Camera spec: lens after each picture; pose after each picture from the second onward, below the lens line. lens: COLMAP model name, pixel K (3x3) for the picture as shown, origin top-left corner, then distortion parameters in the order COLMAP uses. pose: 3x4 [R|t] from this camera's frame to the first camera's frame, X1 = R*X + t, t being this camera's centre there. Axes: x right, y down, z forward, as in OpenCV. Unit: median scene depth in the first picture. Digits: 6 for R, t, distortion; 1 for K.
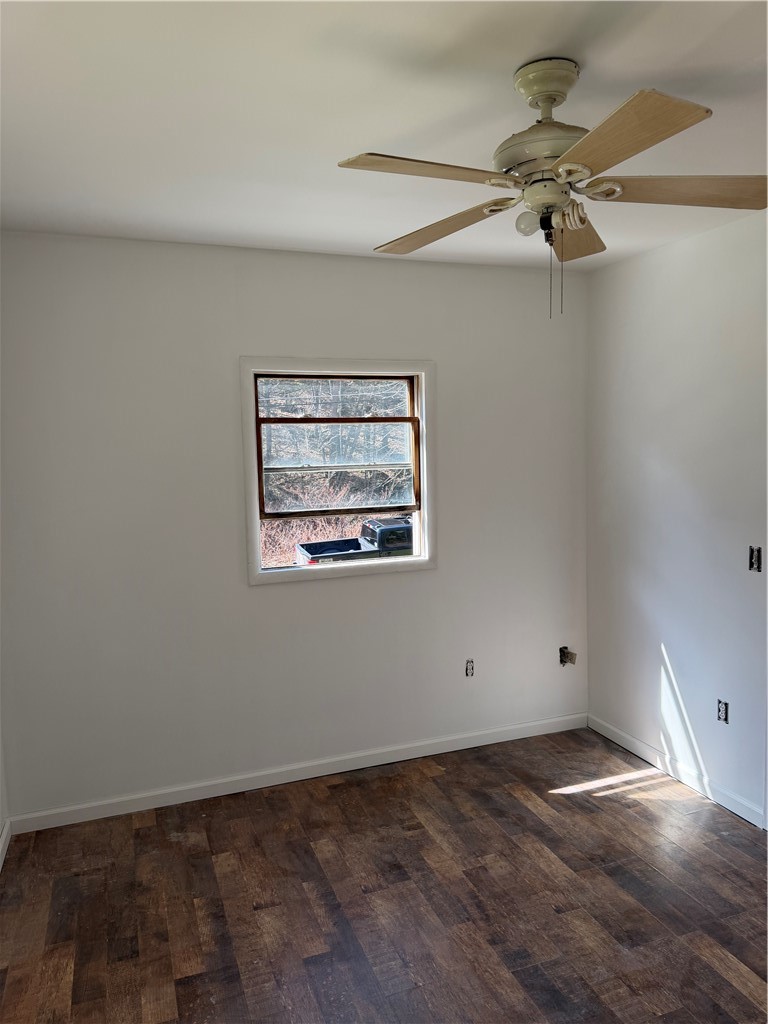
lens RADIAL K [[718.9, 0, 383.6], [0, 718.9, 511.8], [0, 0, 1]] dist [0.010110, -0.030752]
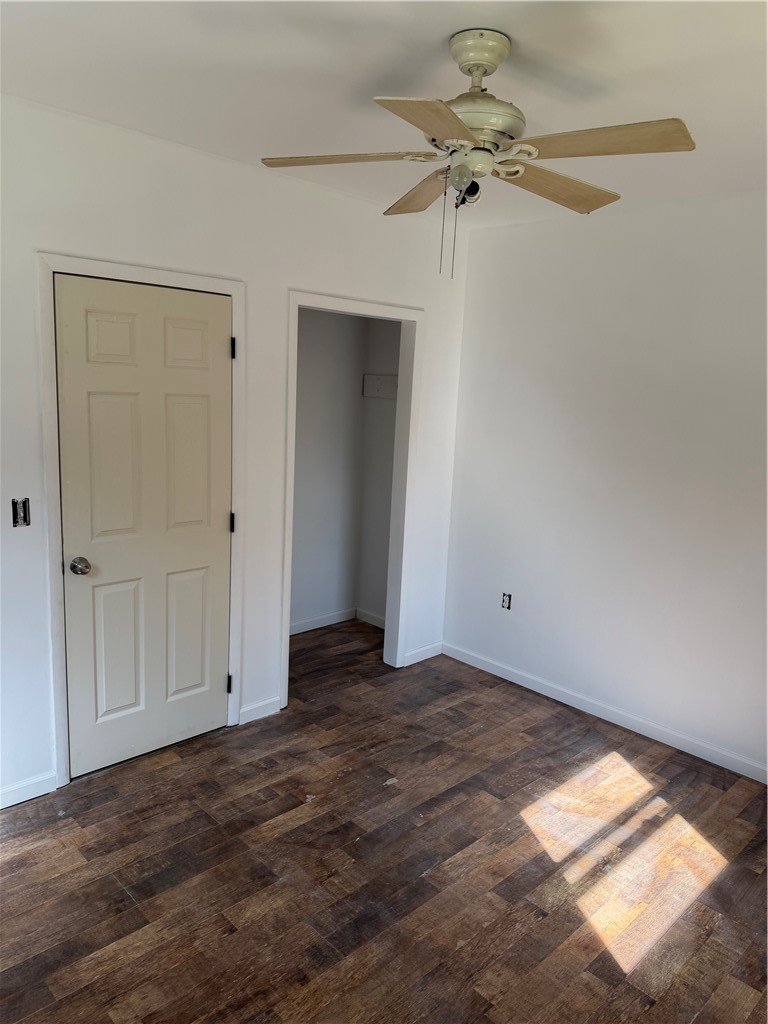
lens RADIAL K [[718.9, 0, 382.1], [0, 718.9, 511.9], [0, 0, 1]] dist [0.010110, -0.030752]
pose [[-0.402703, -0.165099, 0.900318, -0.535065], [0.050422, 0.978104, 0.201916, -0.107392], [-0.913941, 0.126708, -0.385560, 1.118117]]
